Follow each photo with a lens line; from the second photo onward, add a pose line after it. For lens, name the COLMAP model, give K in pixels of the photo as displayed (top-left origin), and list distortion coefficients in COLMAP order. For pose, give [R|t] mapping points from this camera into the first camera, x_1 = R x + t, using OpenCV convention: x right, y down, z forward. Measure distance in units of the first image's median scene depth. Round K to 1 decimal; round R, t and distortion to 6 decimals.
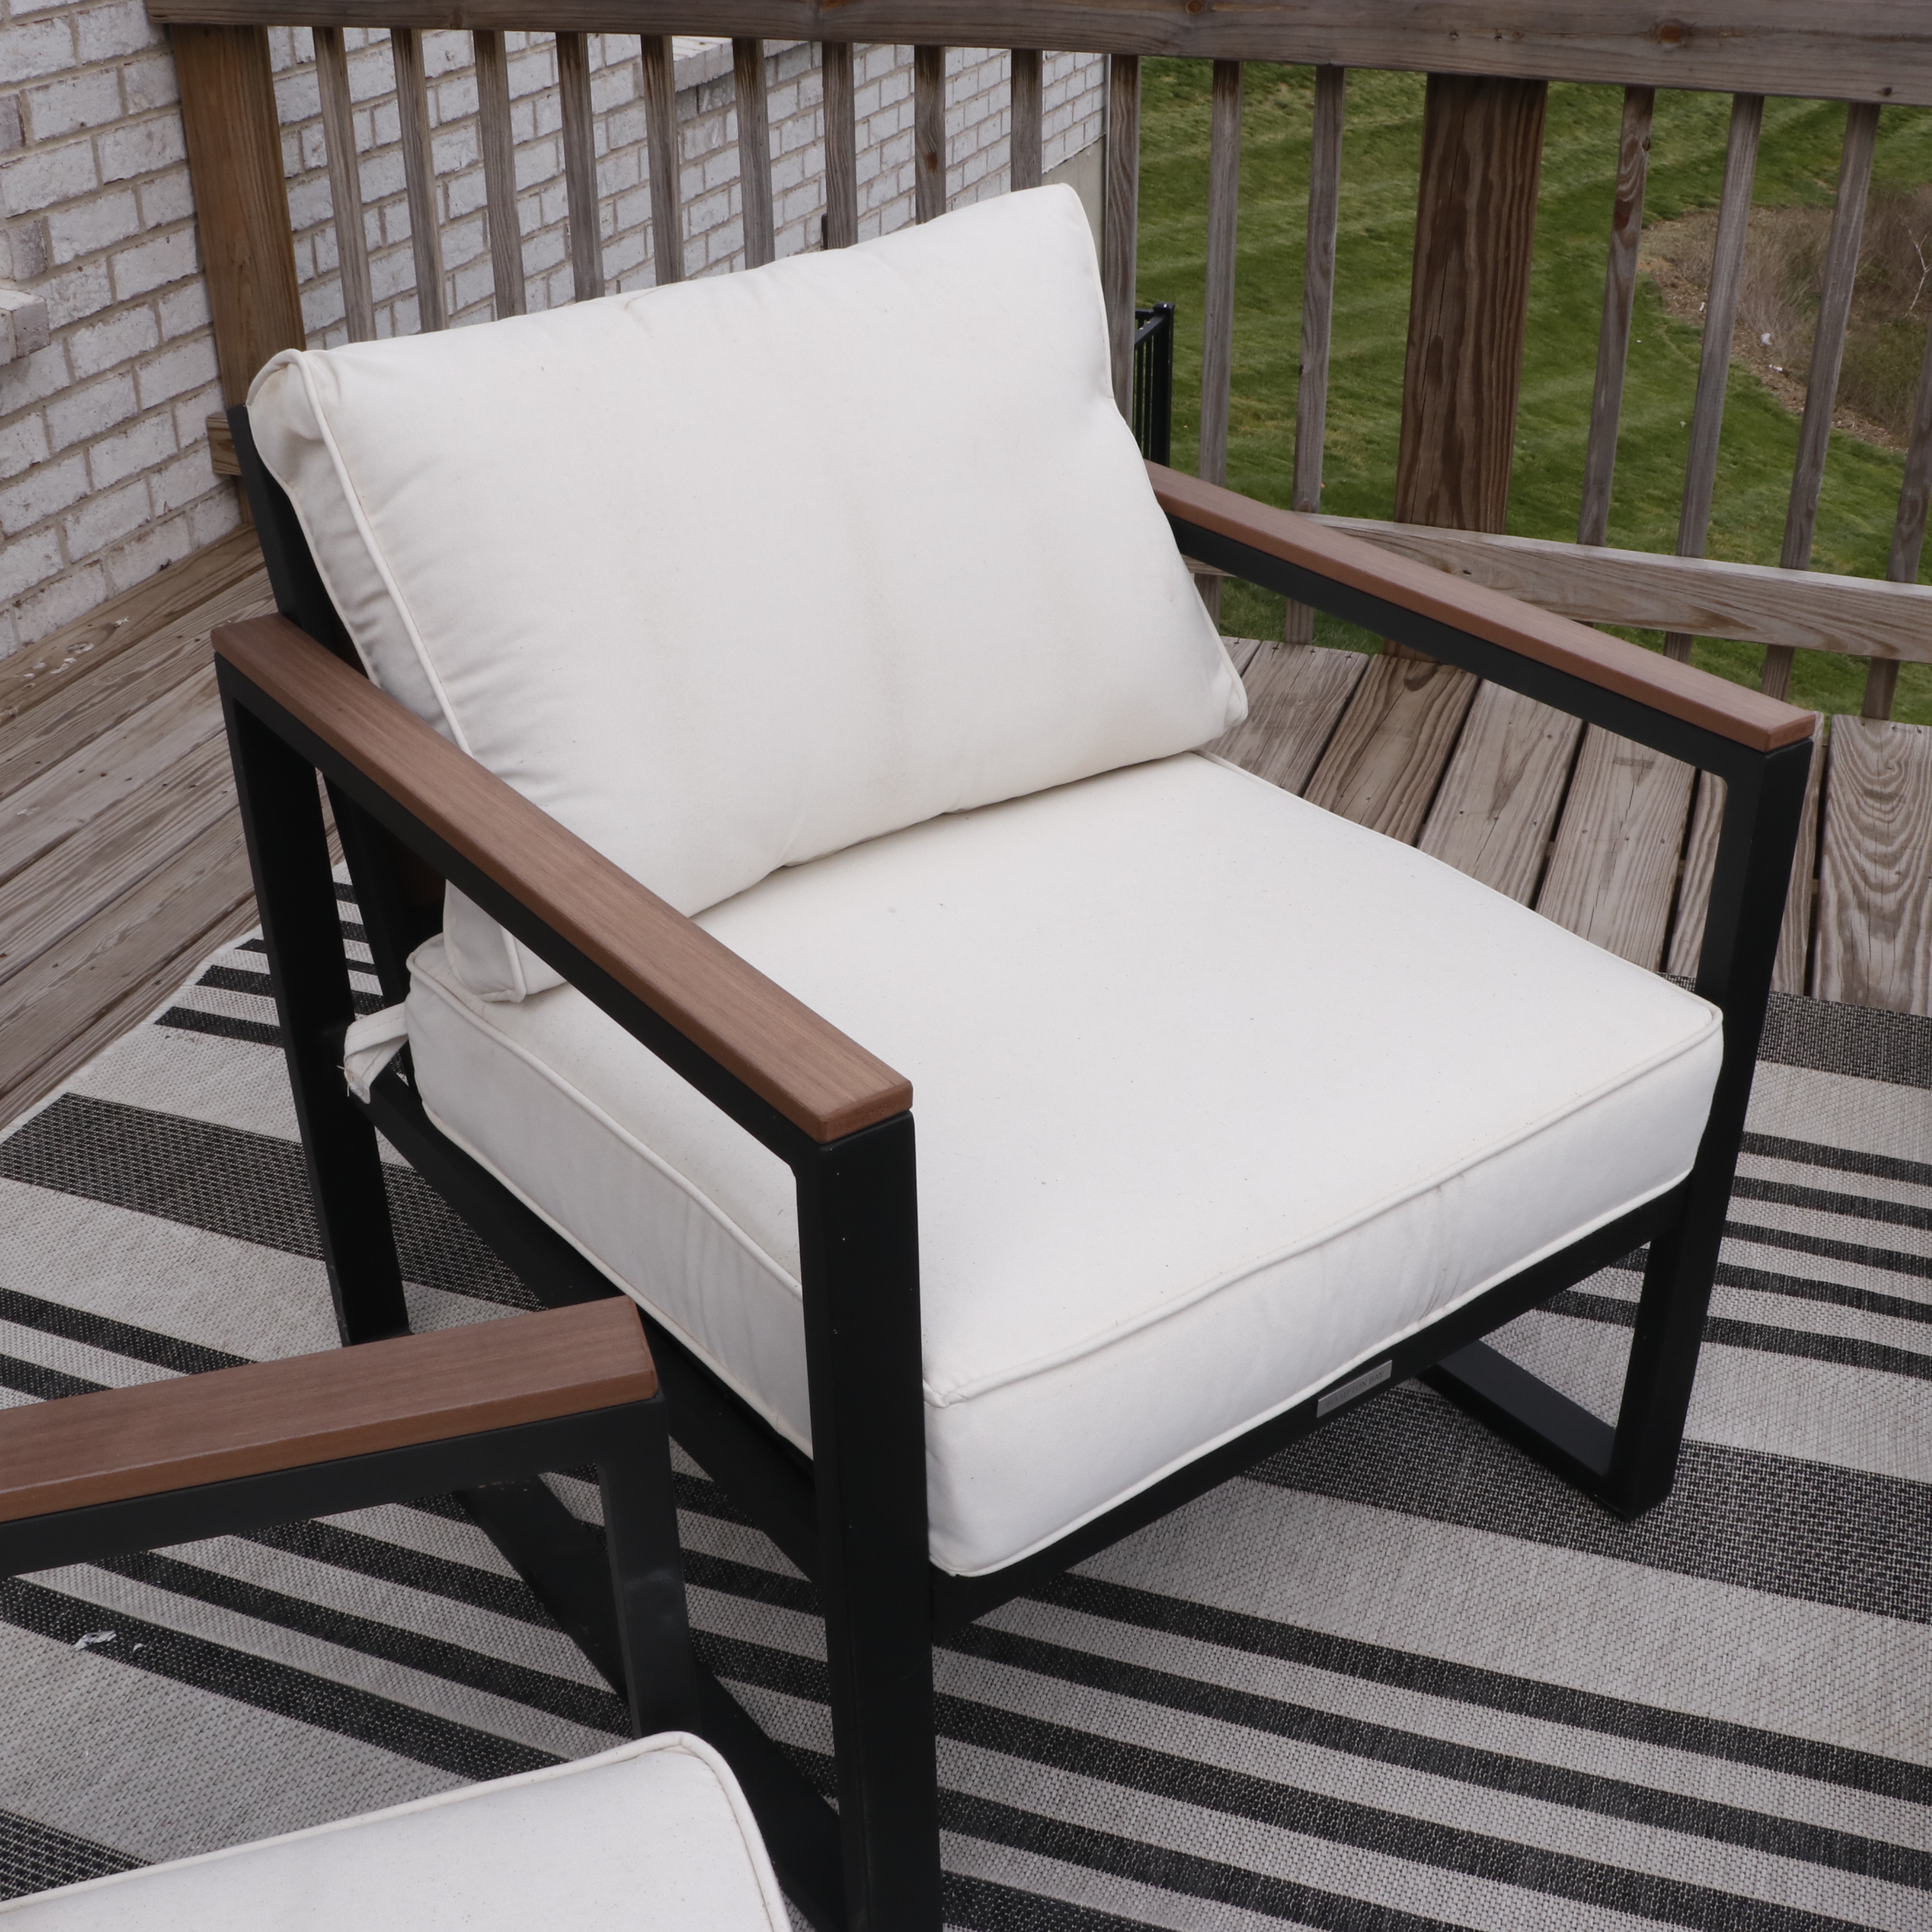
lens RADIAL K [[2350.8, 0, 958.0], [0, 2350.8, 982.2], [0, 0, 1]] dist [-0.130224, 0.000000]
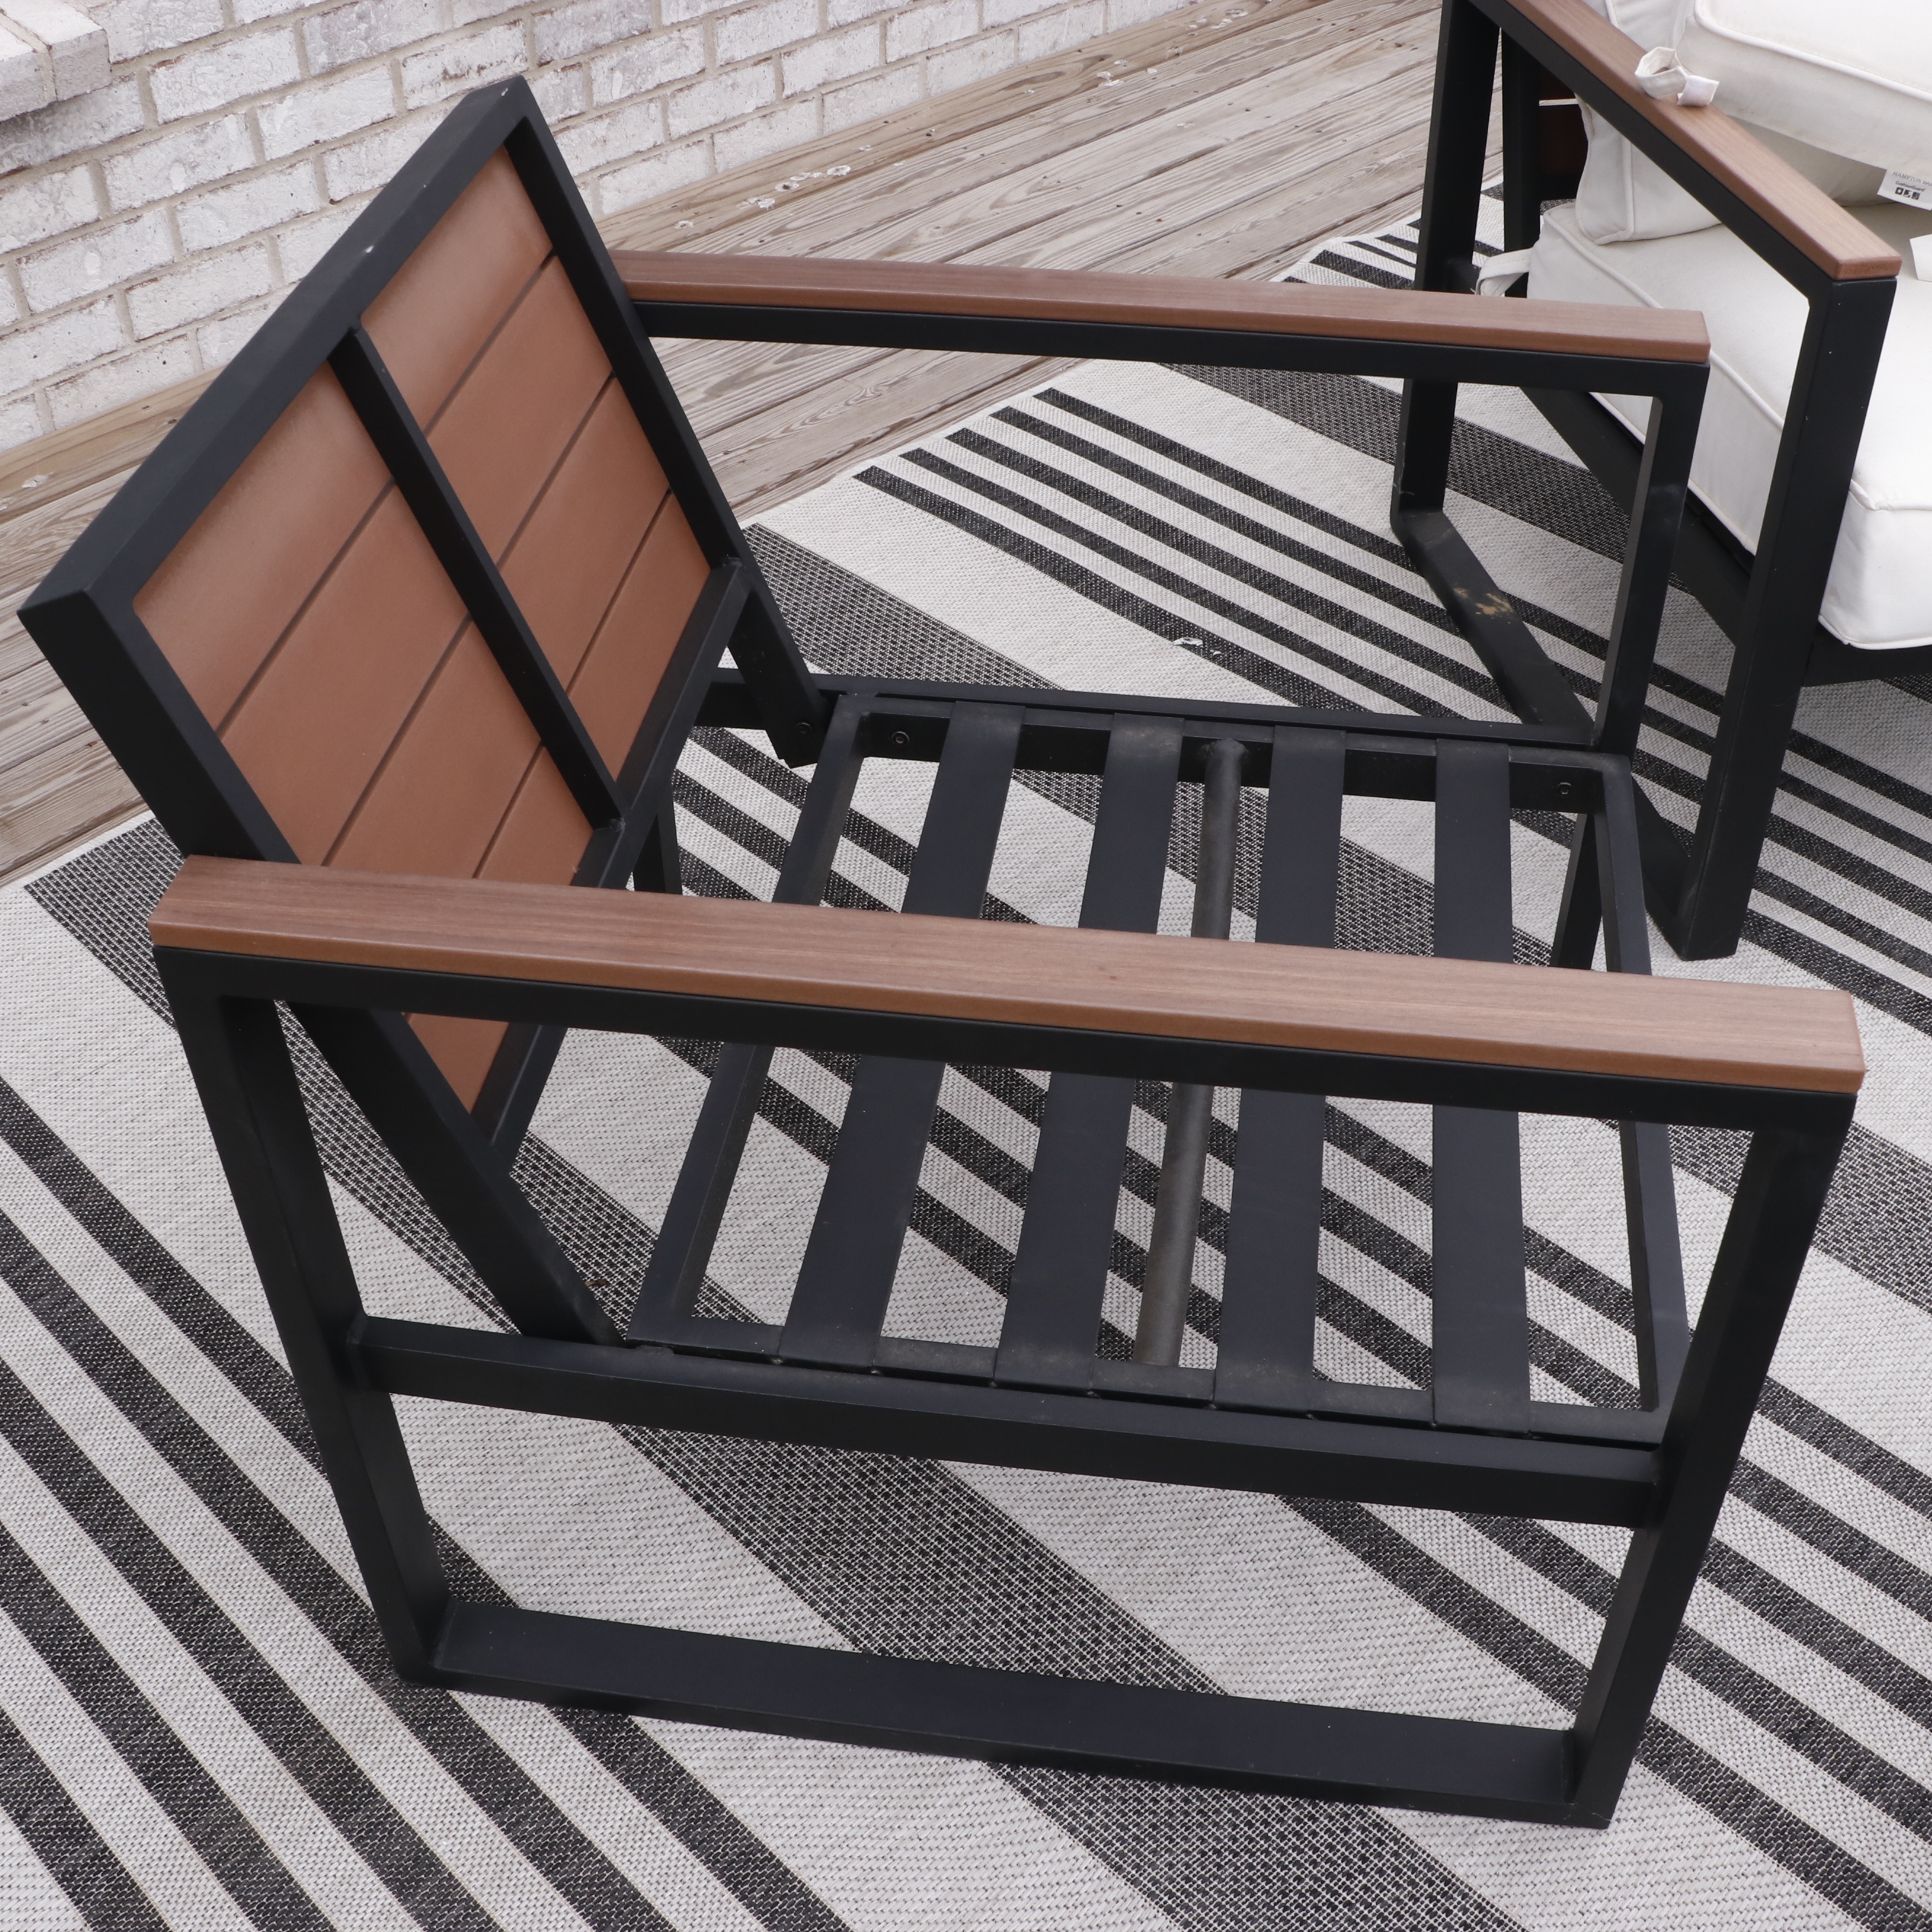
lens RADIAL K [[2350.8, 0, 964.4], [0, 2350.8, 963.6], [0, 0, 1]] dist [-0.130224, 0.000000]
pose [[0.904867, 0.281637, -0.319212, 0.018867], [-0.219132, 0.951047, 0.217925, 0.192580], [0.364961, -0.127244, 0.922287, -0.428110]]
